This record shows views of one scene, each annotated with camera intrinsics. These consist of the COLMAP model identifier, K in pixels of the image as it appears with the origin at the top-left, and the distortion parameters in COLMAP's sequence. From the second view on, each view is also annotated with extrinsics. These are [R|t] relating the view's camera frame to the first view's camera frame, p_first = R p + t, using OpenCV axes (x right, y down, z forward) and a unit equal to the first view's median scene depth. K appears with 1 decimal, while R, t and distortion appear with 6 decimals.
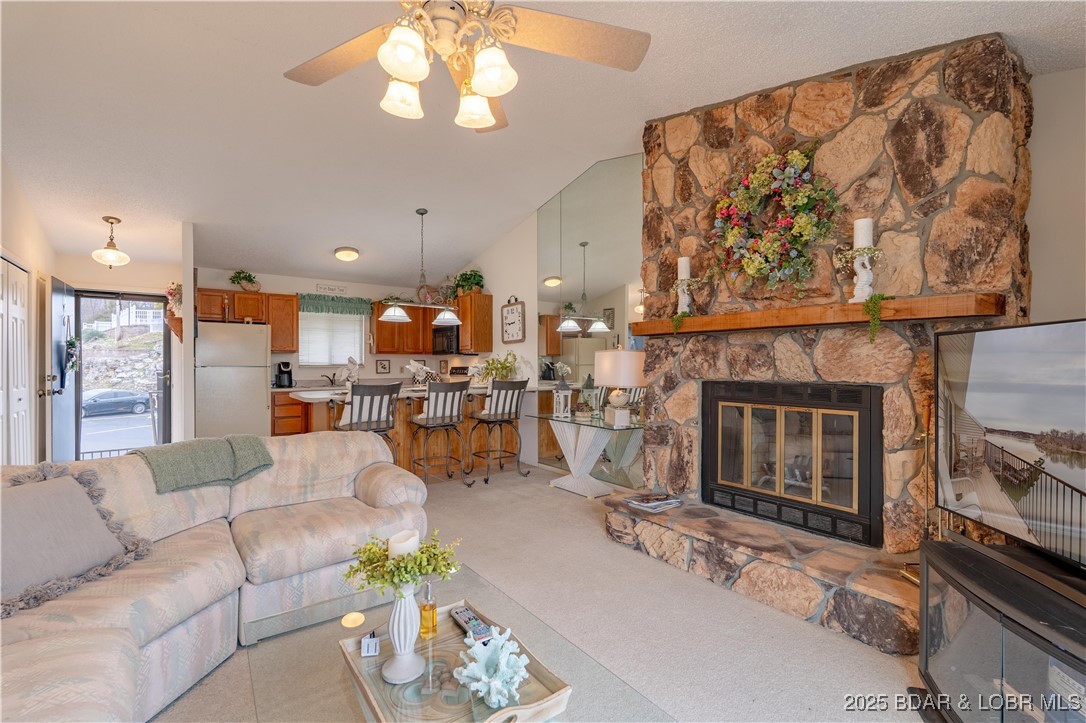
lens RADIAL K [[475.7, 0, 544.0], [0, 475.7, 362.2], [0, 0, 1]] dist [-0.002527, -0.000646]
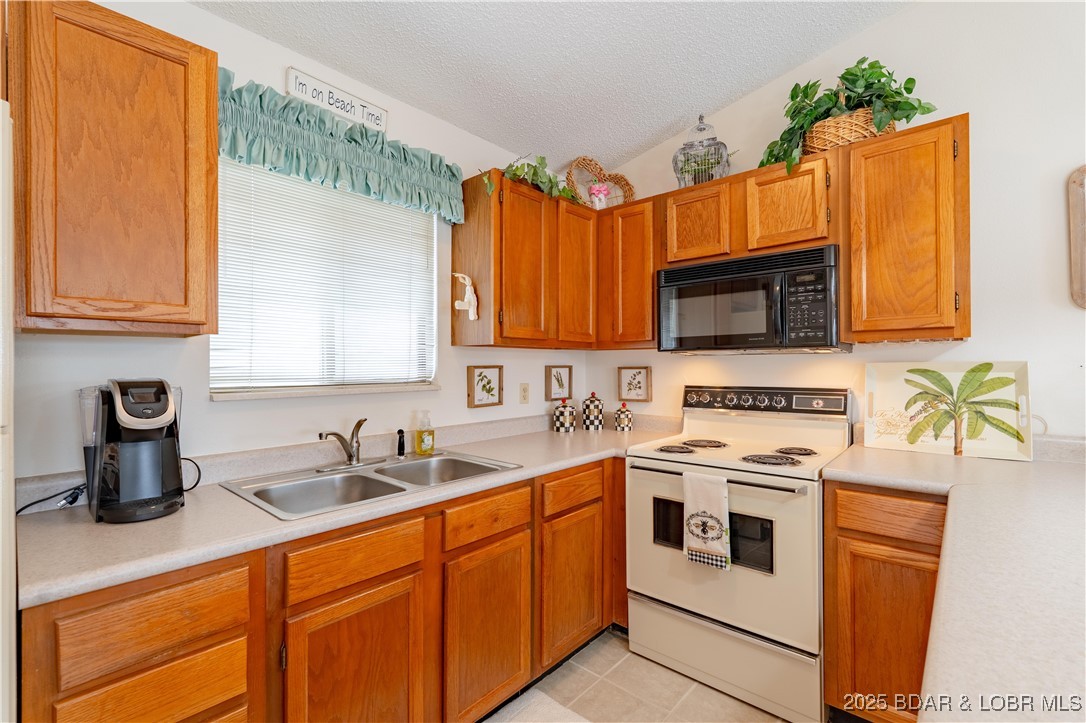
lens RADIAL K [[475.7, 0, 542.9], [0, 475.7, 363.2], [0, 0, 1]] dist [-0.002527, -0.000646]
pose [[0.980542, 0.001888, 0.196302, -0.542661], [-0.002368, 0.999995, 0.002215, -0.010370], [-0.196297, -0.002637, 0.980541, 1.000711]]
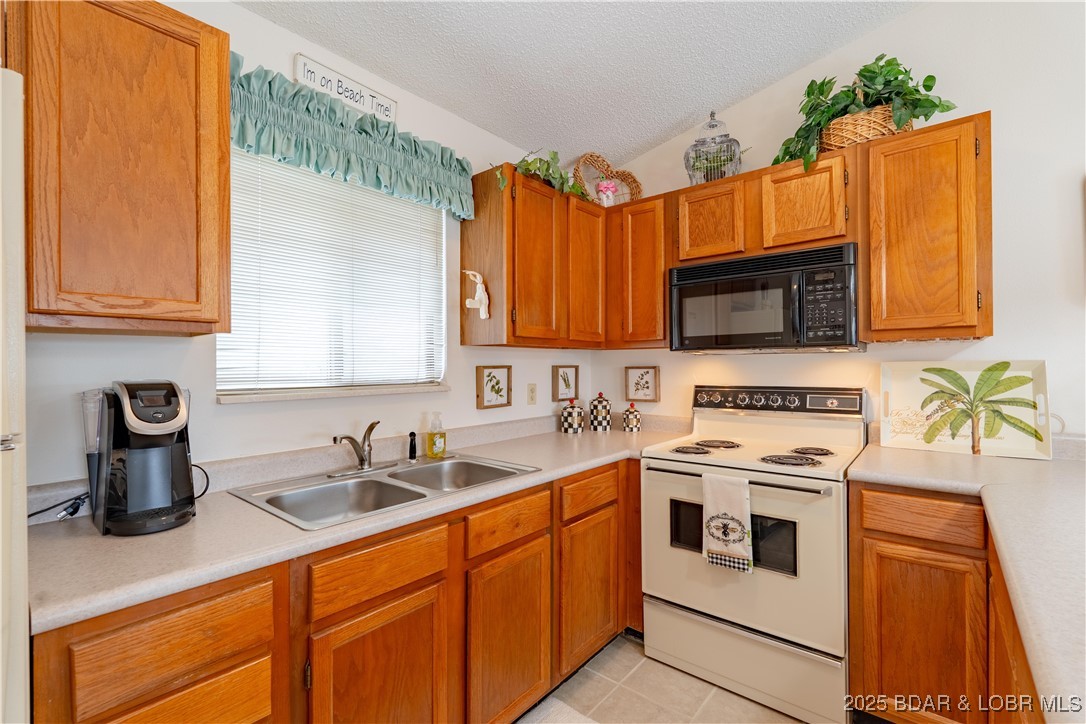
lens RADIAL K [[475.7, 0, 542.3], [0, 475.7, 363.7], [0, 0, 1]] dist [-0.002527, -0.000646]
pose [[0.974321, -0.000475, 0.225162, -0.564824], [-0.000287, 0.999994, 0.003349, -0.010260], [-0.225163, -0.003328, 0.974316, 1.015718]]
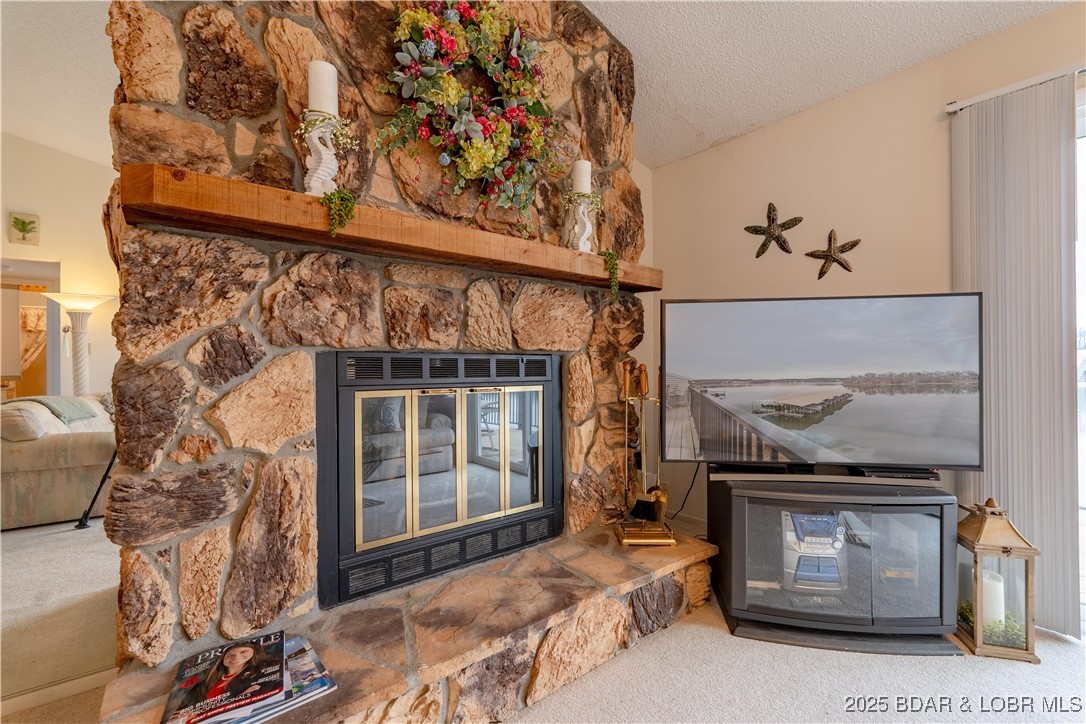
lens RADIAL K [[475.7, 0, 543.7], [0, 475.7, 364.8], [0, 0, 1]] dist [-0.002527, -0.000646]
pose [[-0.035399, 0.002974, 0.999369, -0.094656], [0.000115, 0.999996, -0.002972, 0.035312], [-0.999373, 0.000010, -0.035400, 0.521445]]
